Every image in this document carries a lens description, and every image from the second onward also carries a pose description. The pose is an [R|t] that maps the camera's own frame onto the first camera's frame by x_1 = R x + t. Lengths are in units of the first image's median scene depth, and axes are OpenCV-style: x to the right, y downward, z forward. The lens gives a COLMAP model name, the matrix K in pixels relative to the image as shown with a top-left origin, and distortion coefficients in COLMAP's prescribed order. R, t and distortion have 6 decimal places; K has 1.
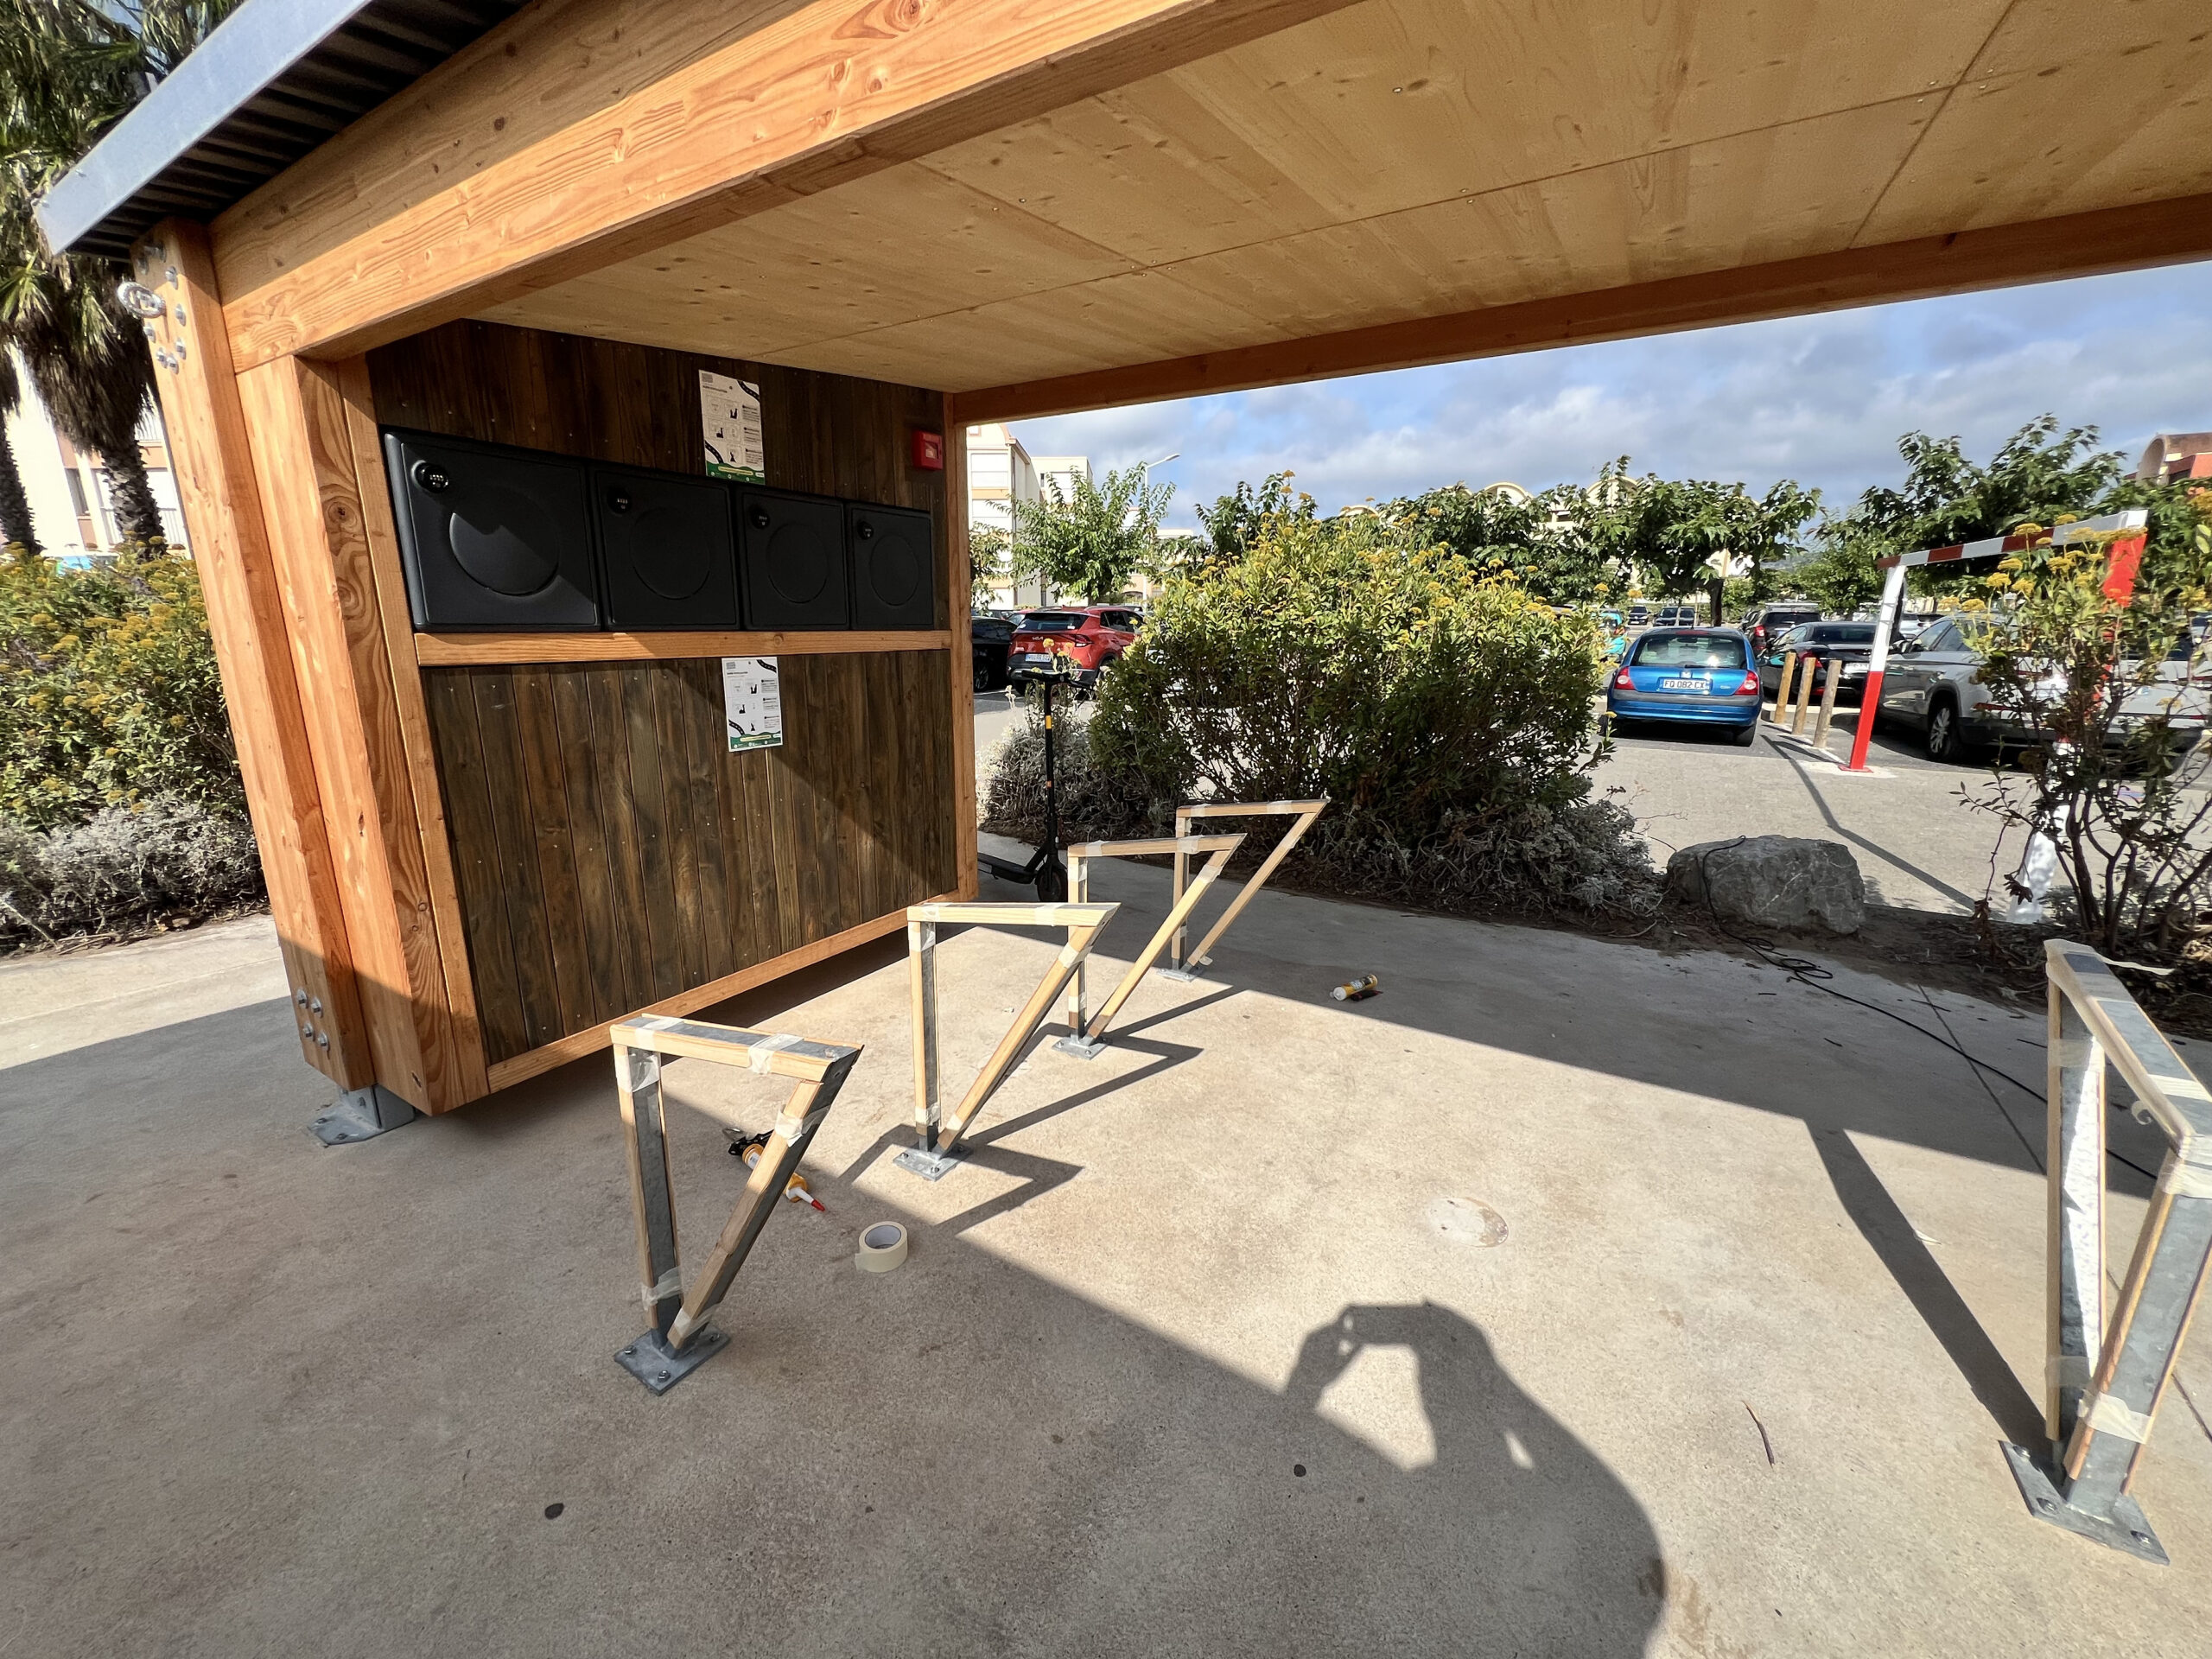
lens RADIAL K [[885.0, 0, 1099.6], [0, 885.0, 823.5], [0, 0, 1]] dist [-0.000842, 0.000092]
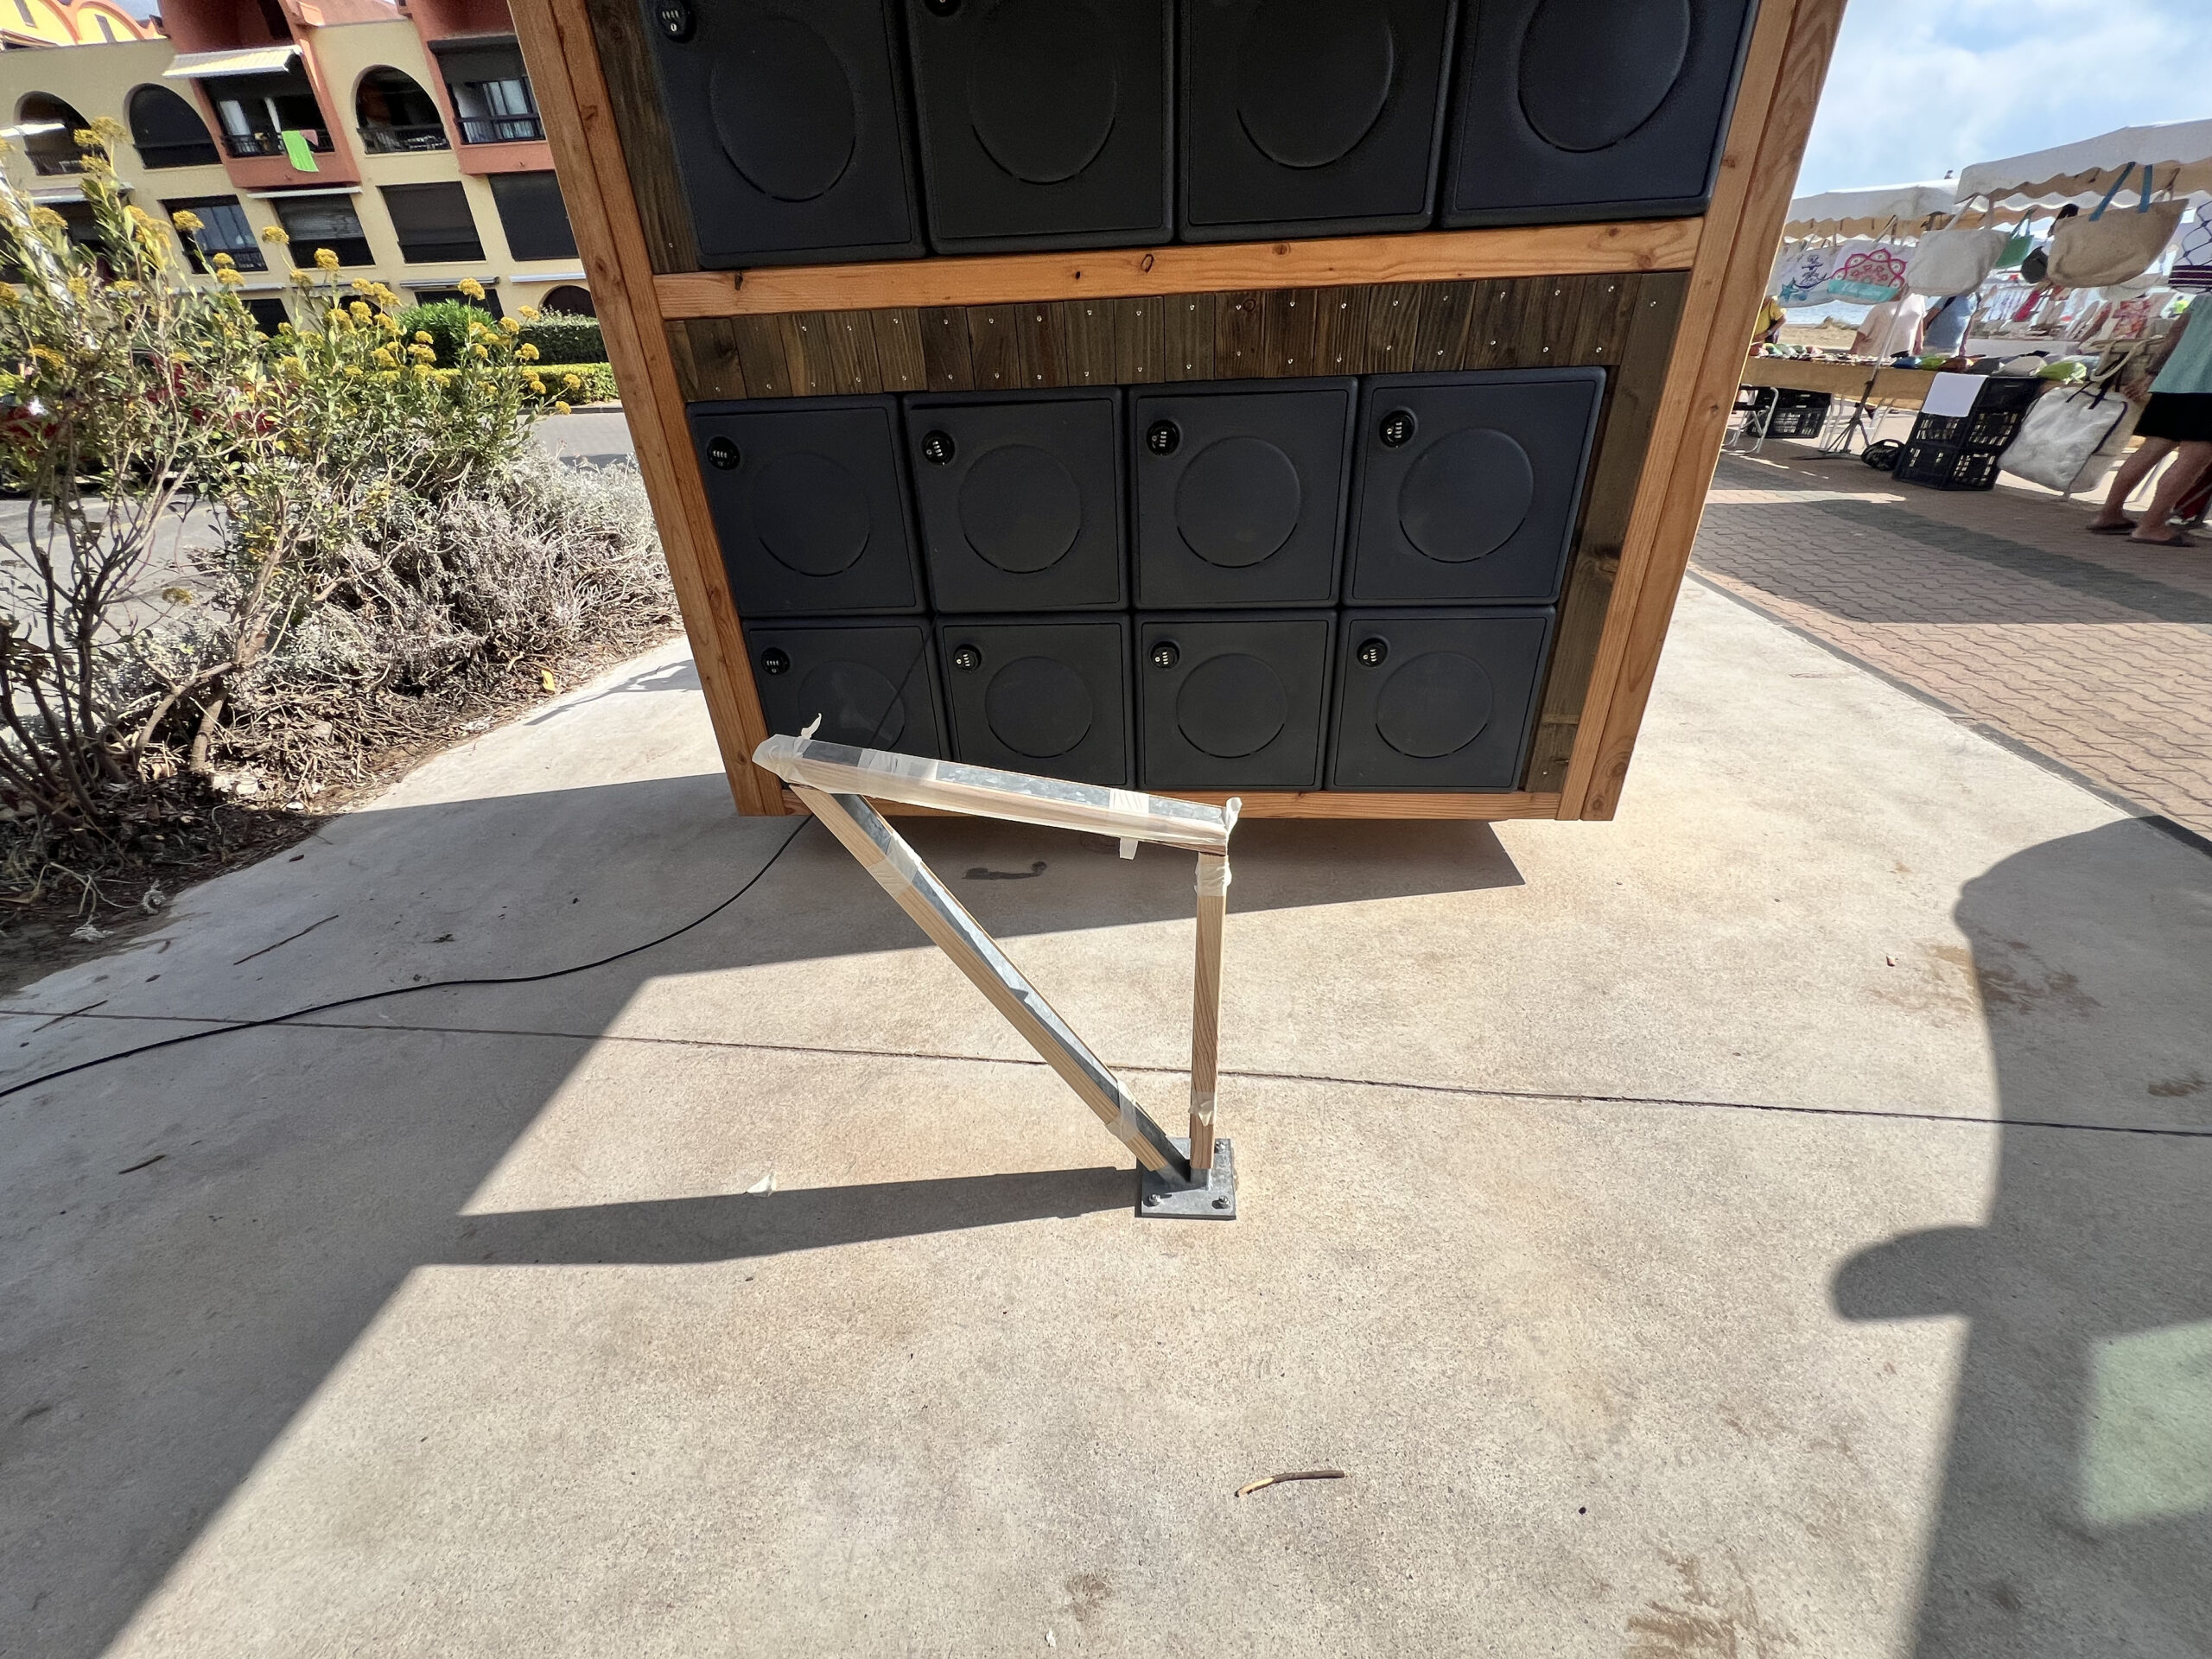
lens RADIAL K [[885.0, 0, 1099.6], [0, 885.0, 823.5], [0, 0, 1]] dist [-0.000842, 0.000092]
pose [[-0.446334, -0.435228, 0.781897, 0.215933], [0.239435, 0.783818, 0.572975, -0.062959], [-0.862240, 0.442951, -0.245635, 0.465098]]
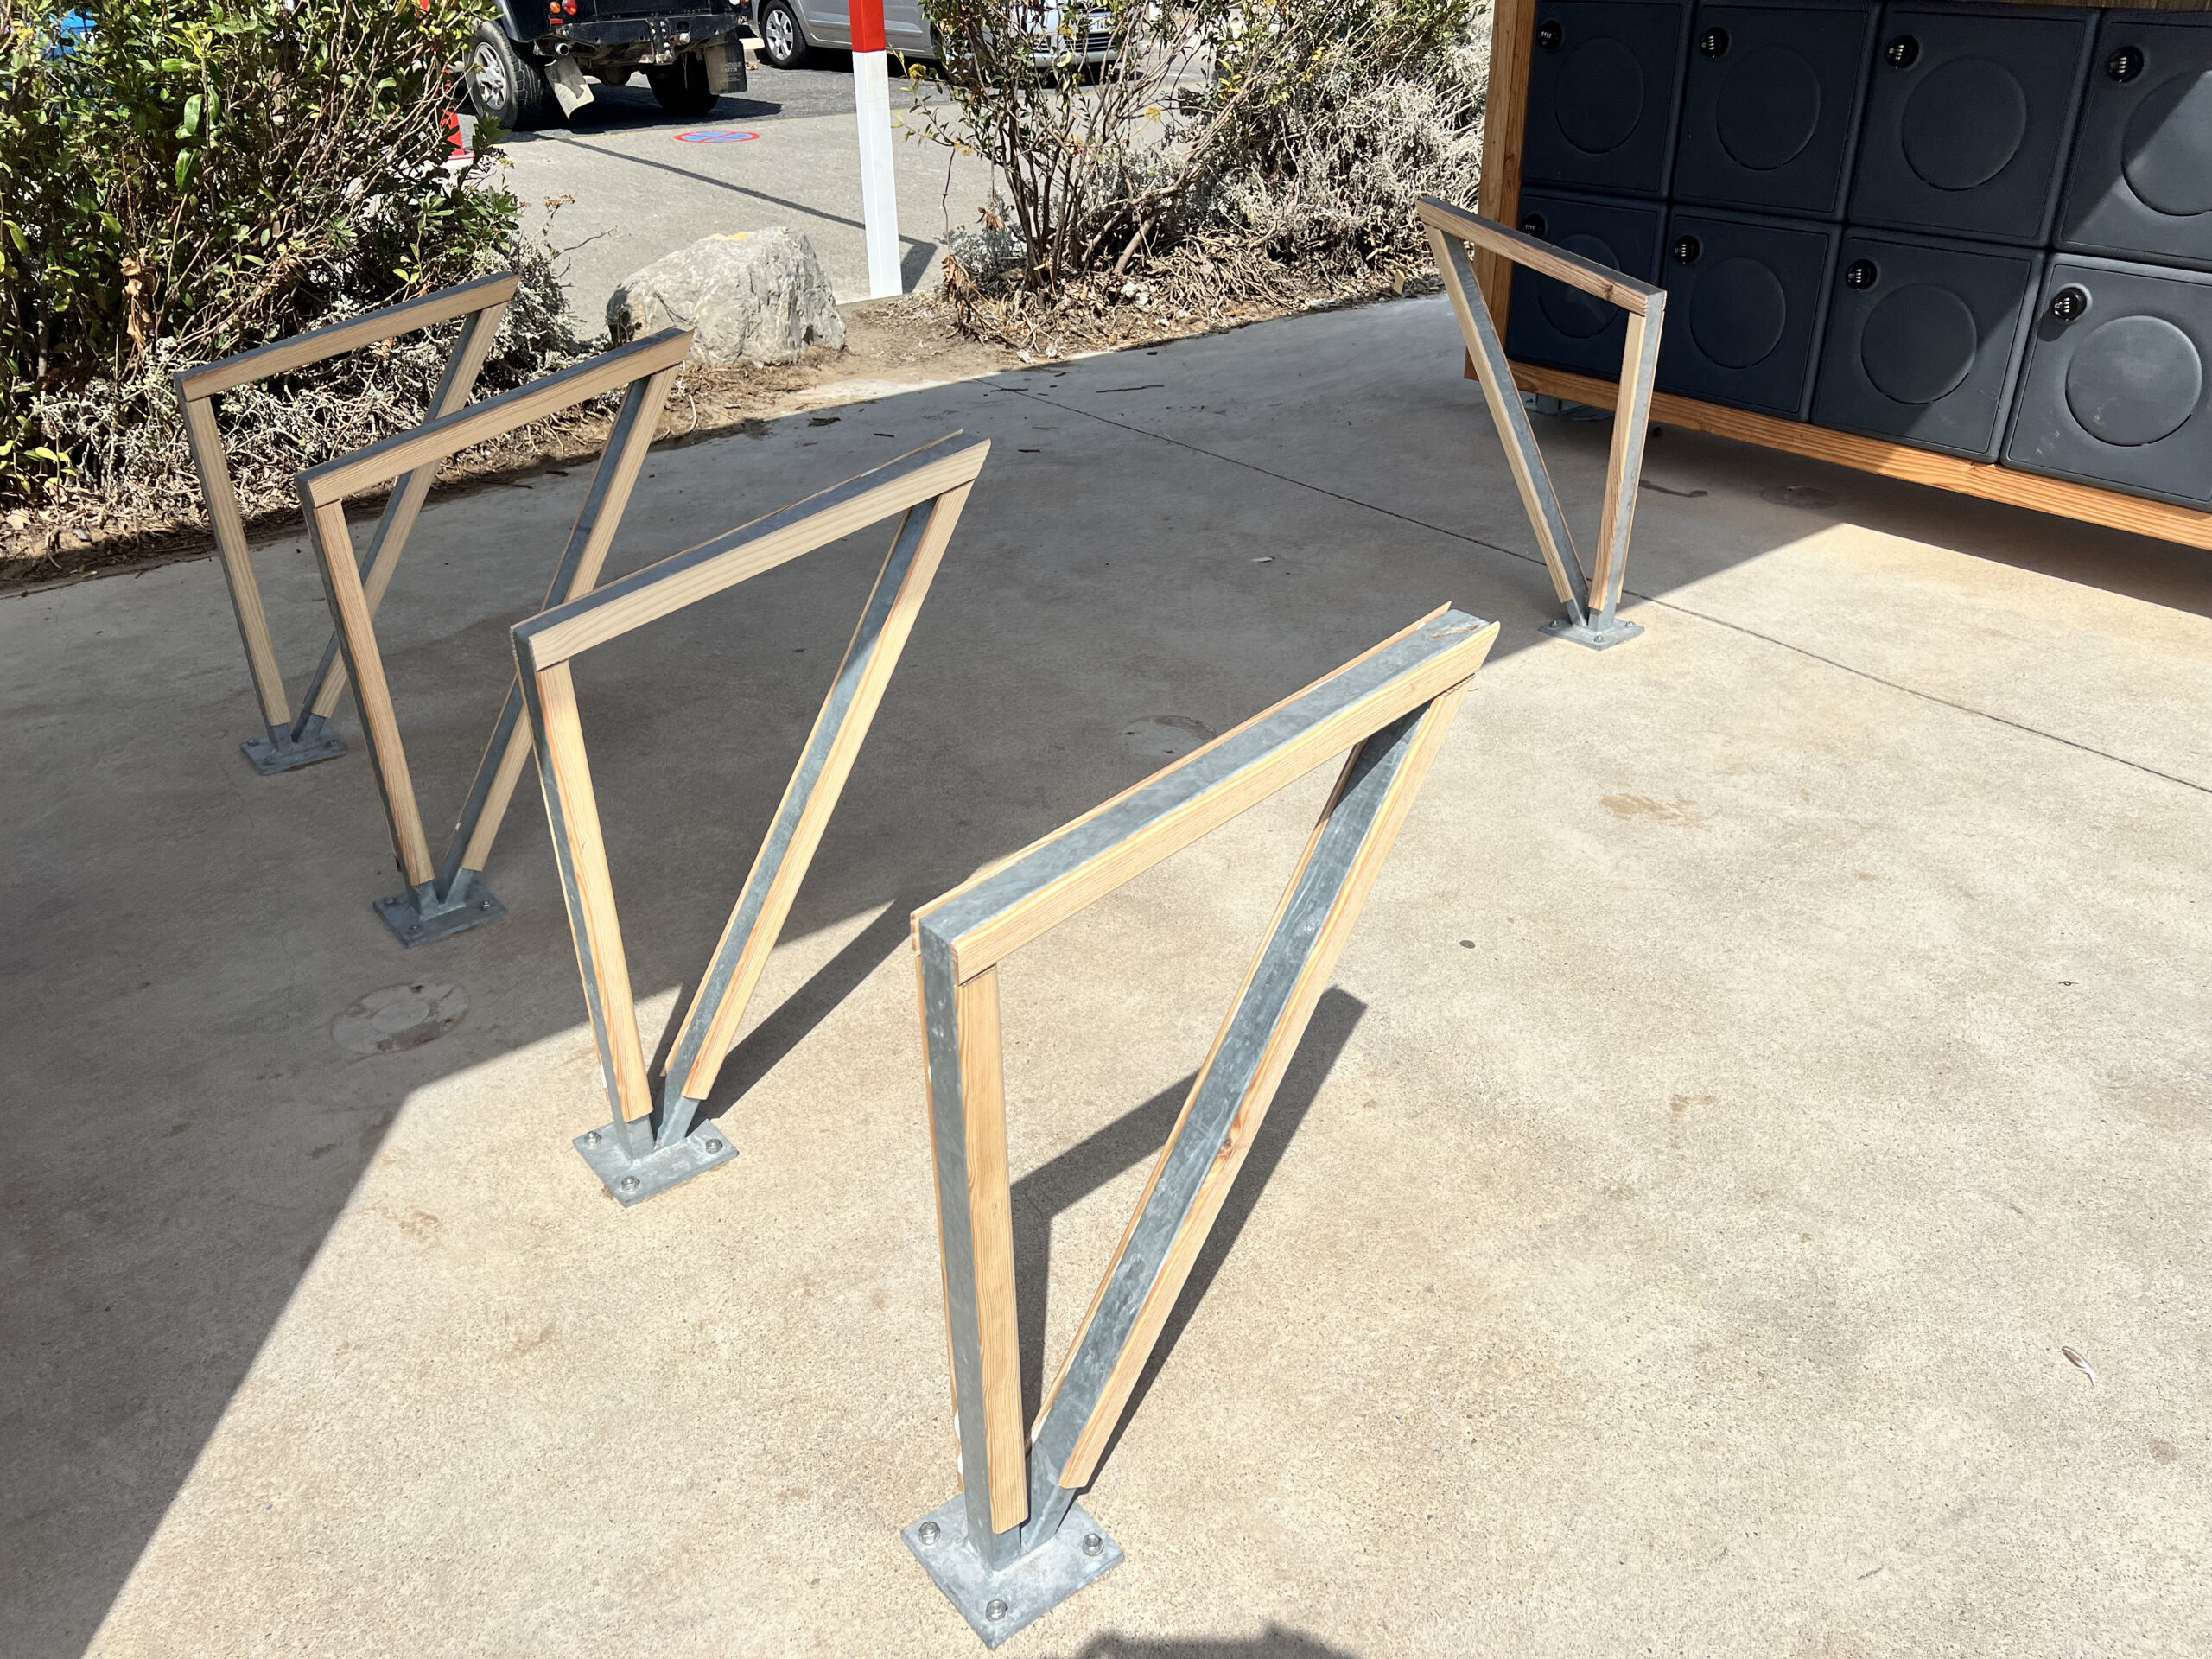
lens RADIAL K [[1673.5, 0, 1106.0], [0, 1673.5, 829.5], [0, 0, 1]] dist [0.044835, -0.056914]
pose [[0.337175, -0.467642, 0.817082, -0.494676], [0.234766, 0.882252, 0.408063, -0.052192], [-0.911700, 0.054235, 0.407260, 0.269276]]
